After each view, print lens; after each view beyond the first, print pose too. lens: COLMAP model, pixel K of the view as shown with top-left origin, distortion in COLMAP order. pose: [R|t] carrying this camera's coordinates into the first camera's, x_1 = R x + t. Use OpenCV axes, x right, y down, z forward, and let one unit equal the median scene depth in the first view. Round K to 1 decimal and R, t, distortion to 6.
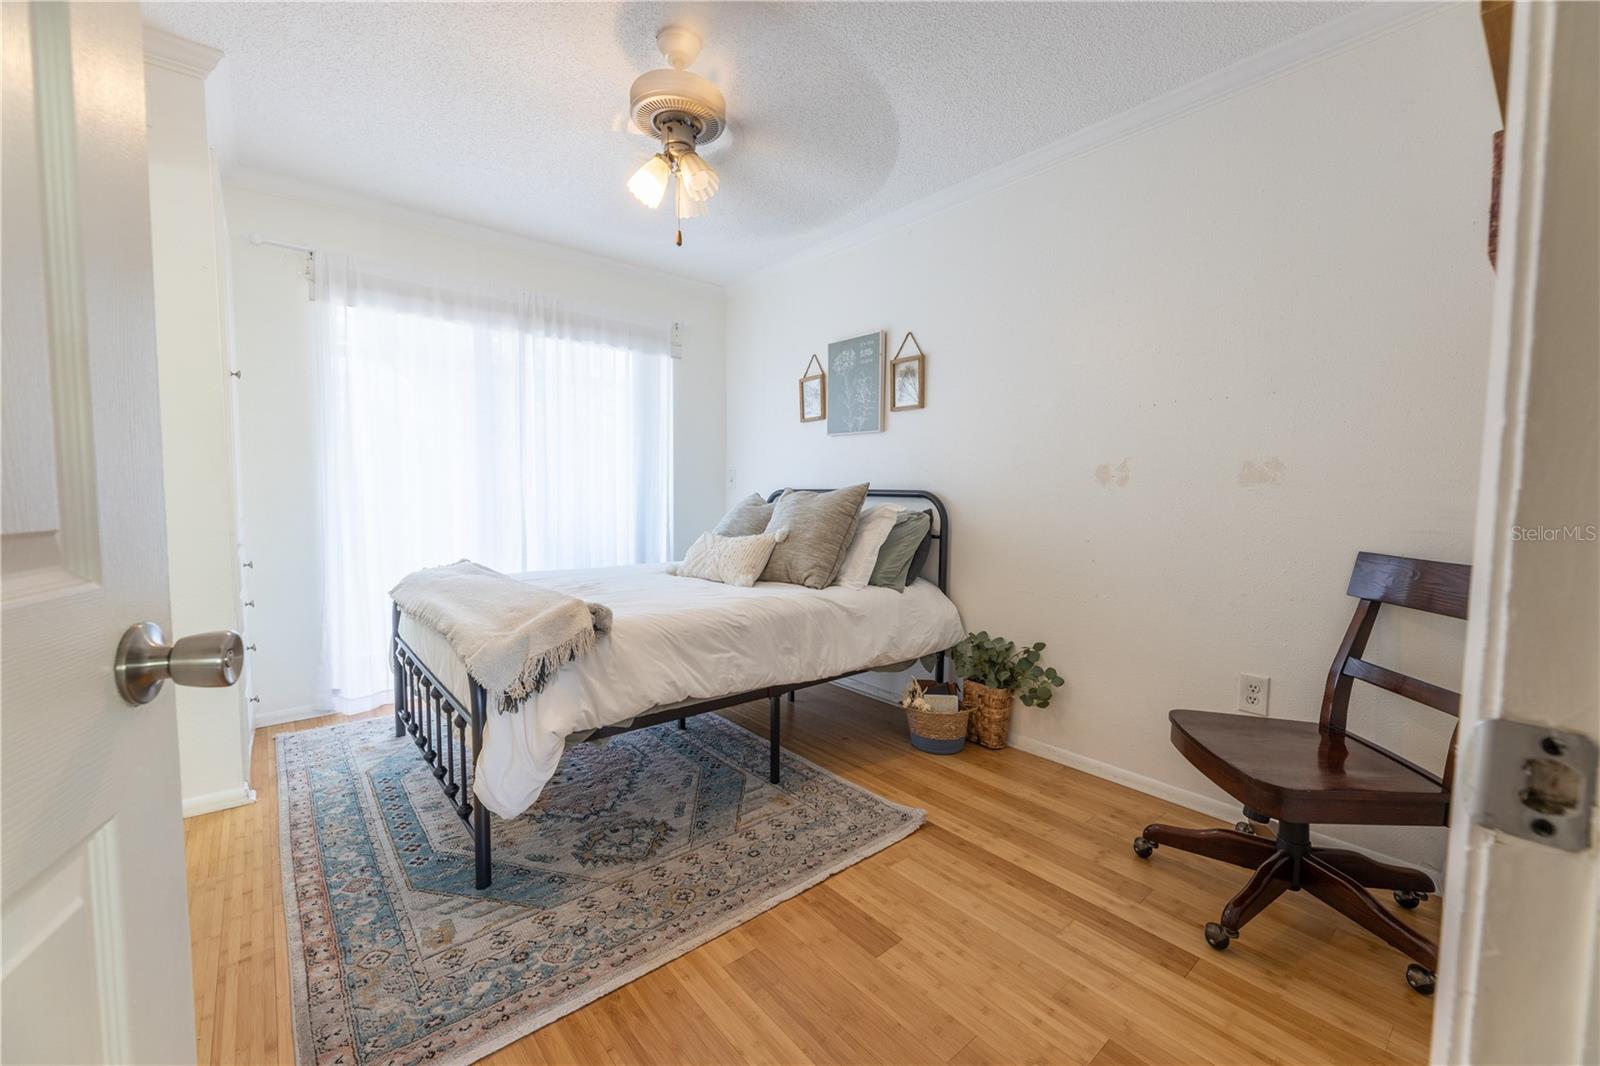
lens RADIAL K [[640.3, 0, 802.0], [0, 640.3, 537.4], [0, 0, 1]] dist [0.004643, -0.000181]
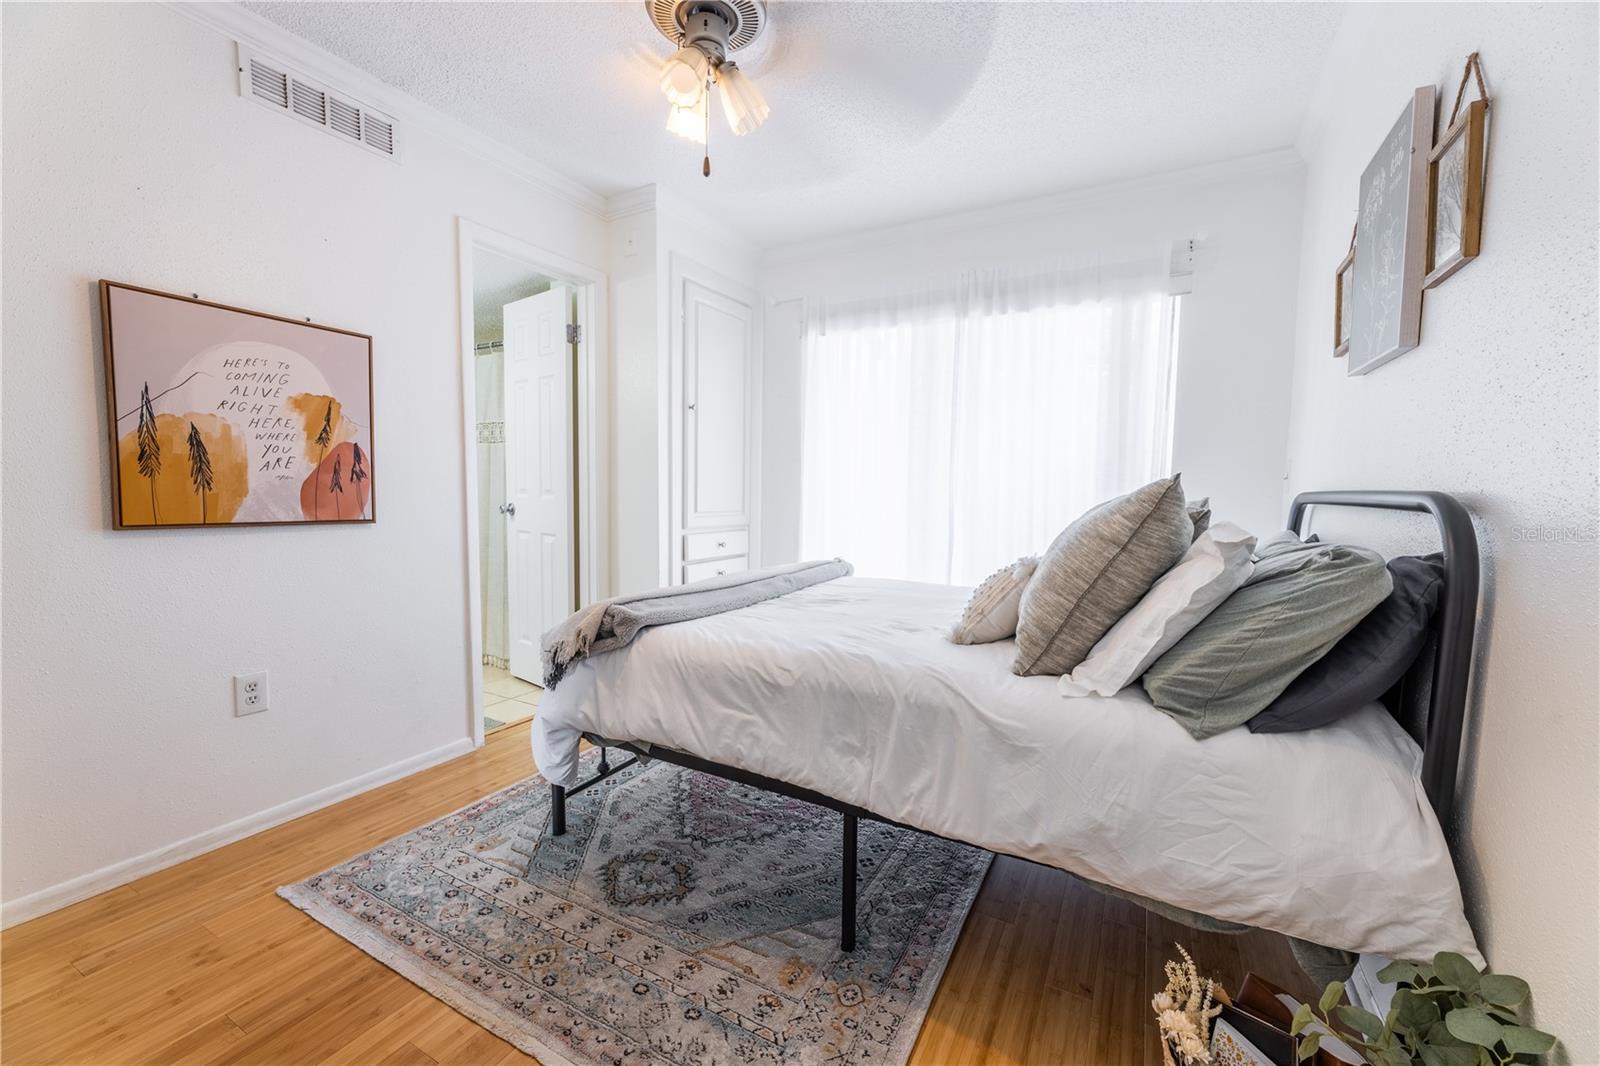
lens RADIAL K [[640.3, 0, 800.6], [0, 640.3, 533.7], [0, 0, 1]] dist [0.004643, -0.000181]
pose [[0.361580, 0.062141, -0.930268, 0.562000], [-0.074120, 0.996534, 0.037758, -0.053363], [0.929390, 0.055299, 0.364933, 0.775209]]
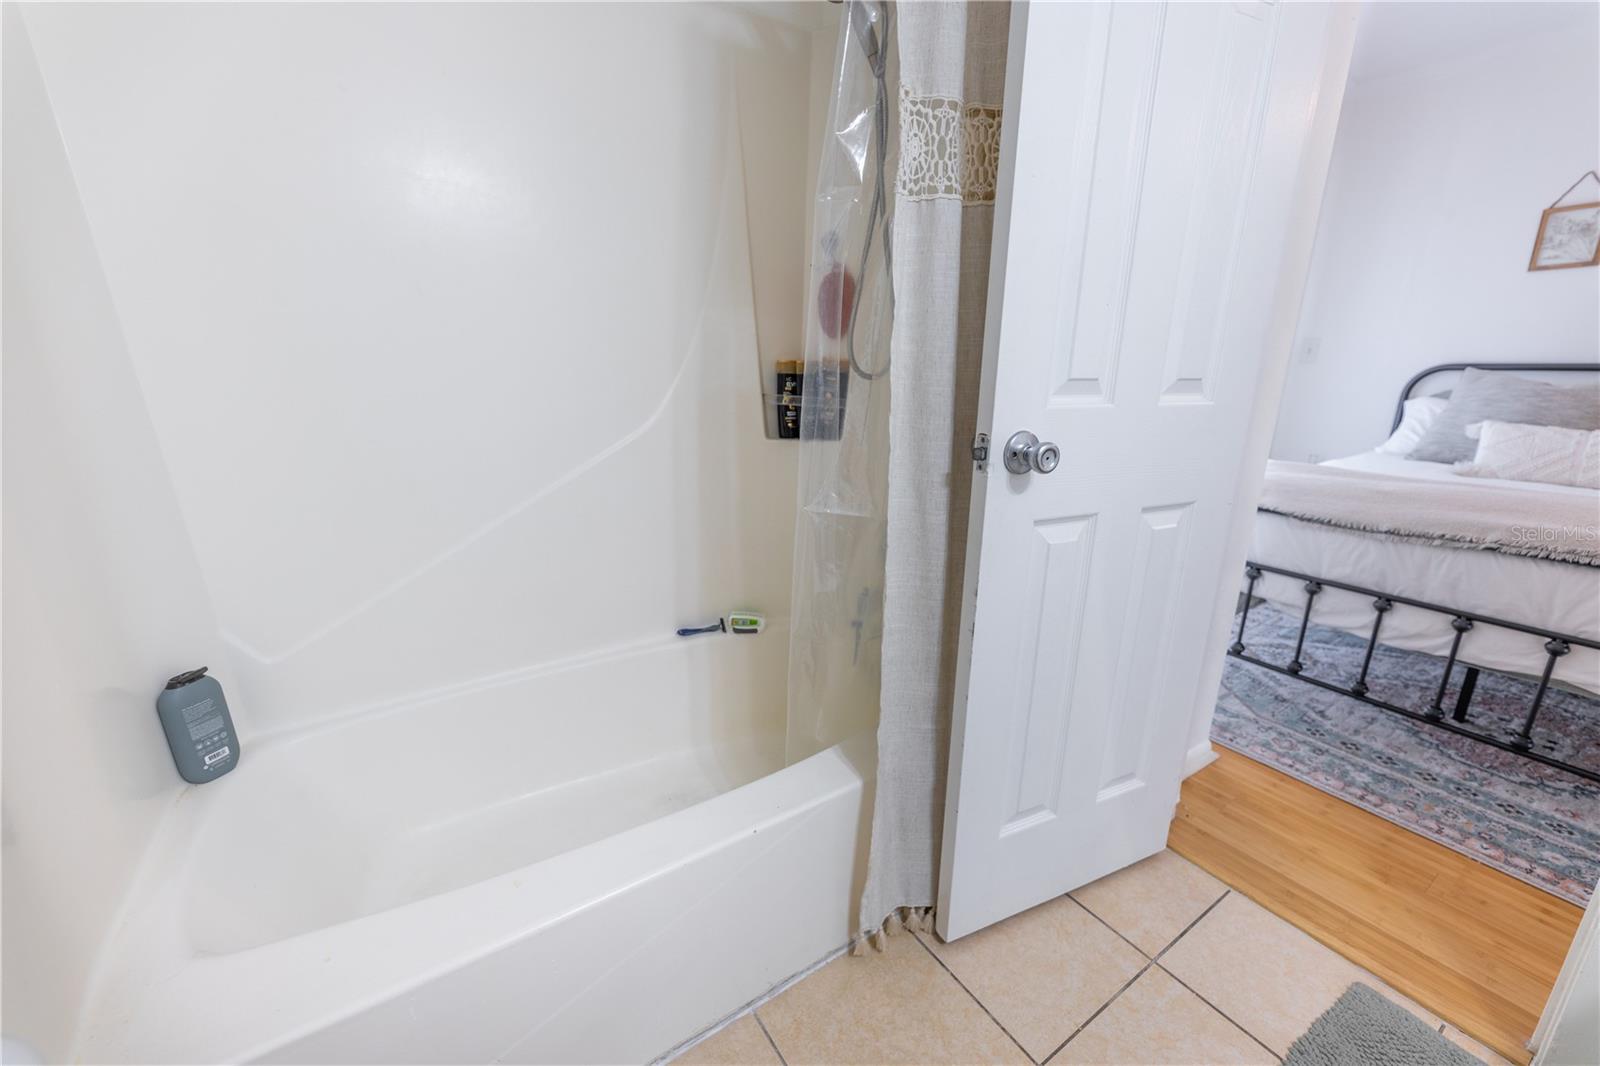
lens RADIAL K [[640.3, 0, 803.2], [0, 640.3, 532.3], [0, 0, 1]] dist [0.004643, -0.000181]
pose [[0.993915, 0.024501, -0.107387, -1.332602], [-0.003772, 0.981945, 0.189129, -0.030600], [0.110082, -0.187574, 0.976063, 0.182640]]
